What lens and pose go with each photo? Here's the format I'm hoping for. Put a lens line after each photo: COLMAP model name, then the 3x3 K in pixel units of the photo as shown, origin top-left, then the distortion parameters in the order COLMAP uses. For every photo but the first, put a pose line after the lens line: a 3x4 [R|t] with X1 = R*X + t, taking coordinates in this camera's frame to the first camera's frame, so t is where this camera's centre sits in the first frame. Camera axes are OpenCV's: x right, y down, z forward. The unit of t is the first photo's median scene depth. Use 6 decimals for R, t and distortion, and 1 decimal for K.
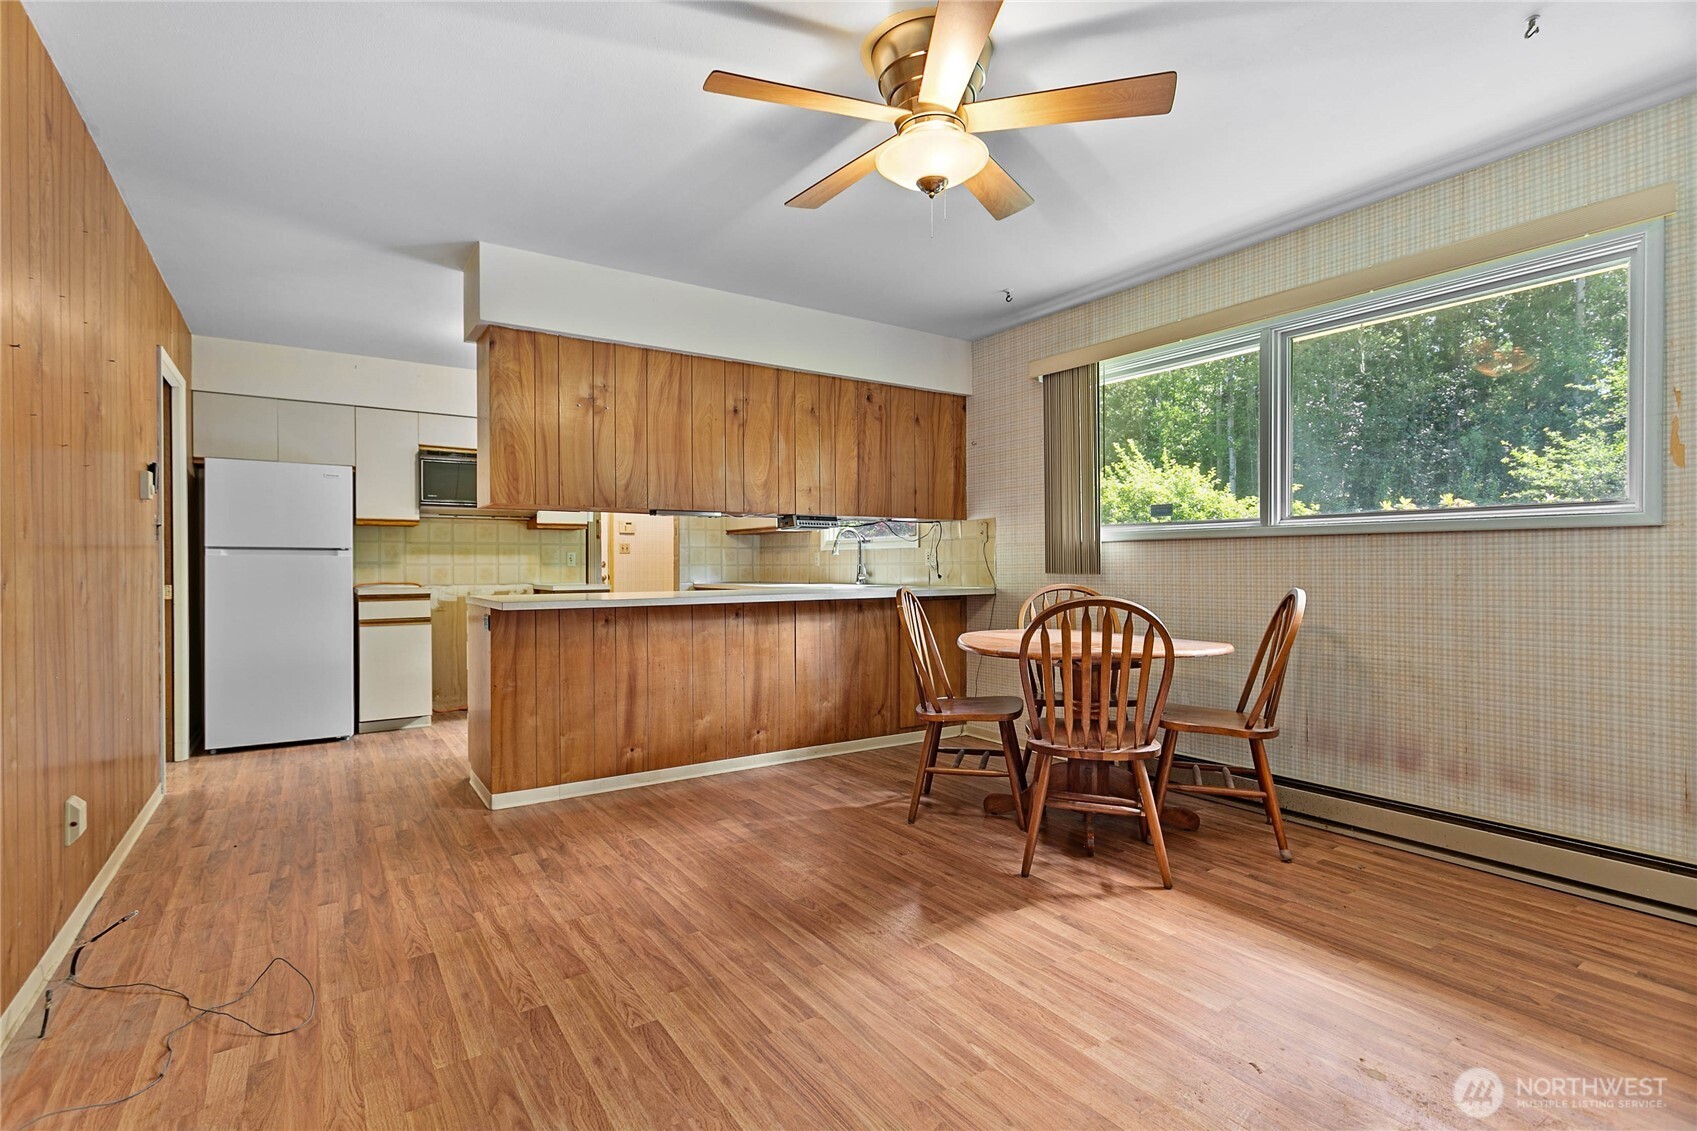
lens RADIAL K [[808.1, 0, 849.7], [0, 808.1, 568.8], [0, 0, 1]] dist [-0.001679, -0.000242]
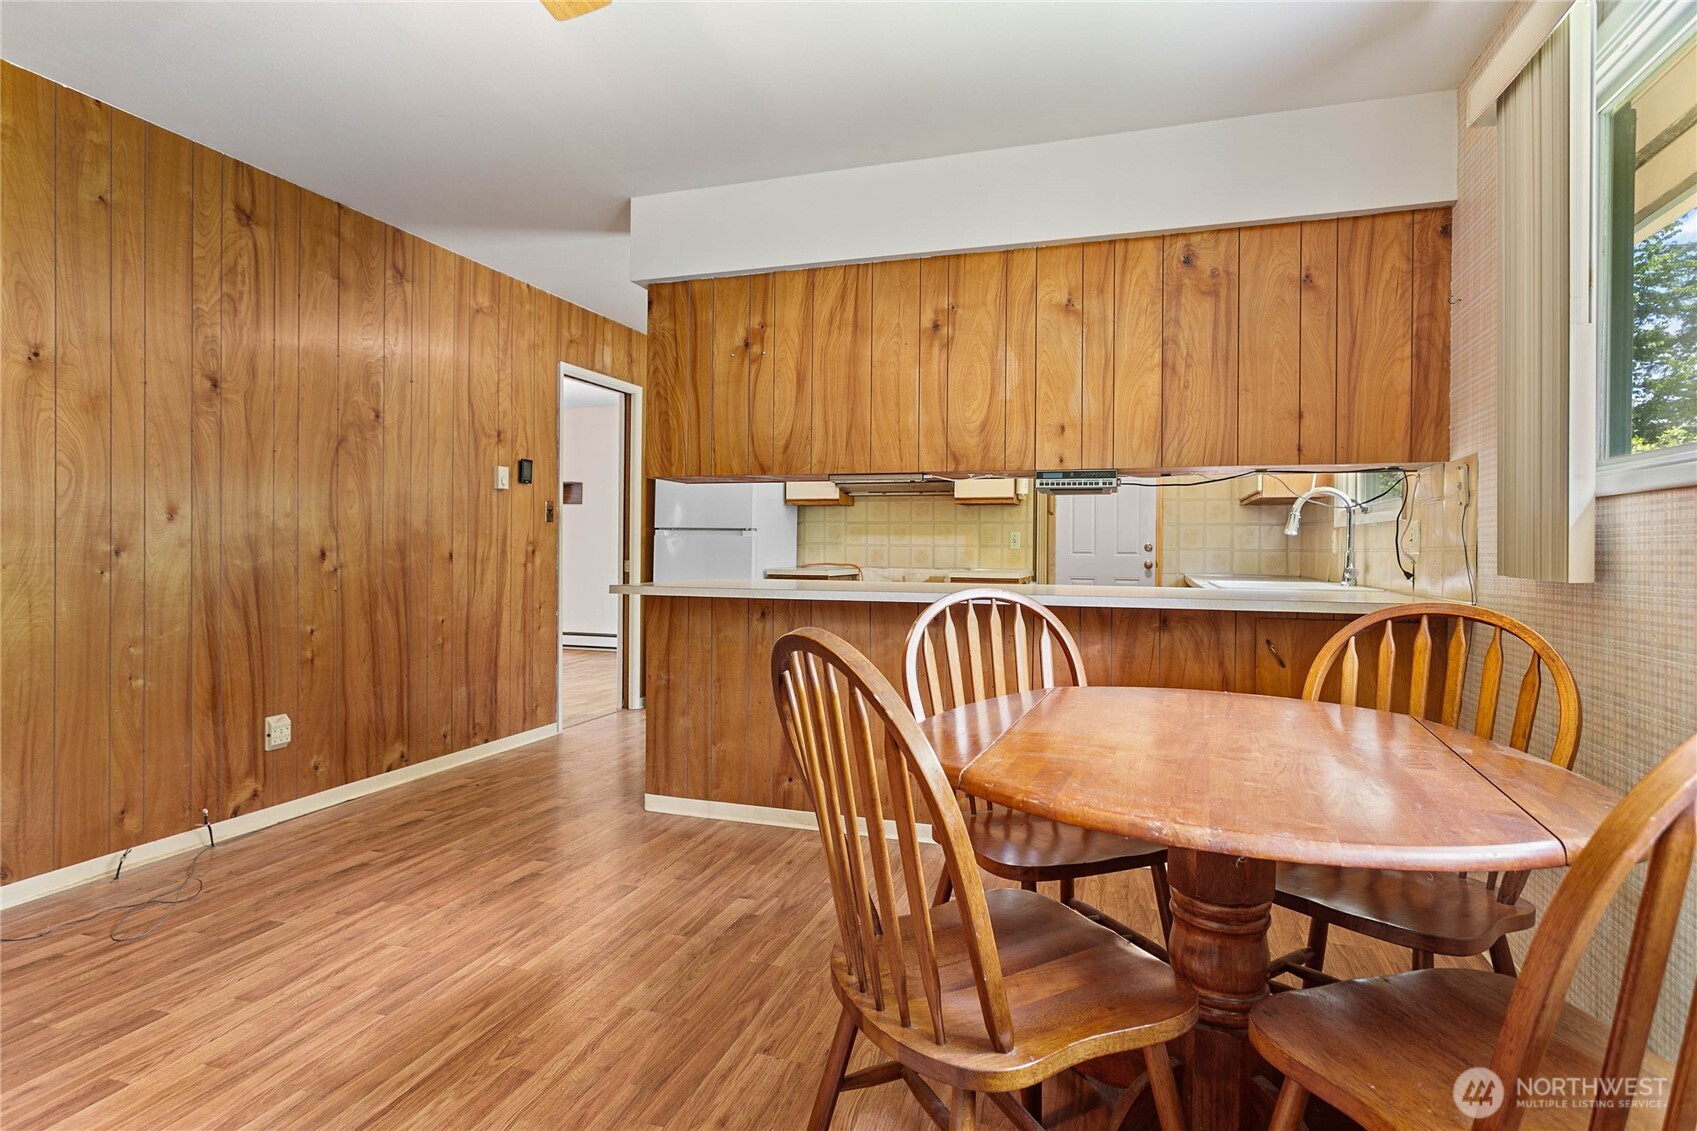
lens RADIAL K [[906.5, 0, 844.7], [0, 906.5, 550.0], [0, 0, 1]] dist [-0.004147, 0.002429]
pose [[0.604246, 0.012215, -0.796704, 0.457174], [-0.015273, 0.999876, 0.003746, -0.004897], [0.796651, 0.009904, 0.604358, 0.490683]]
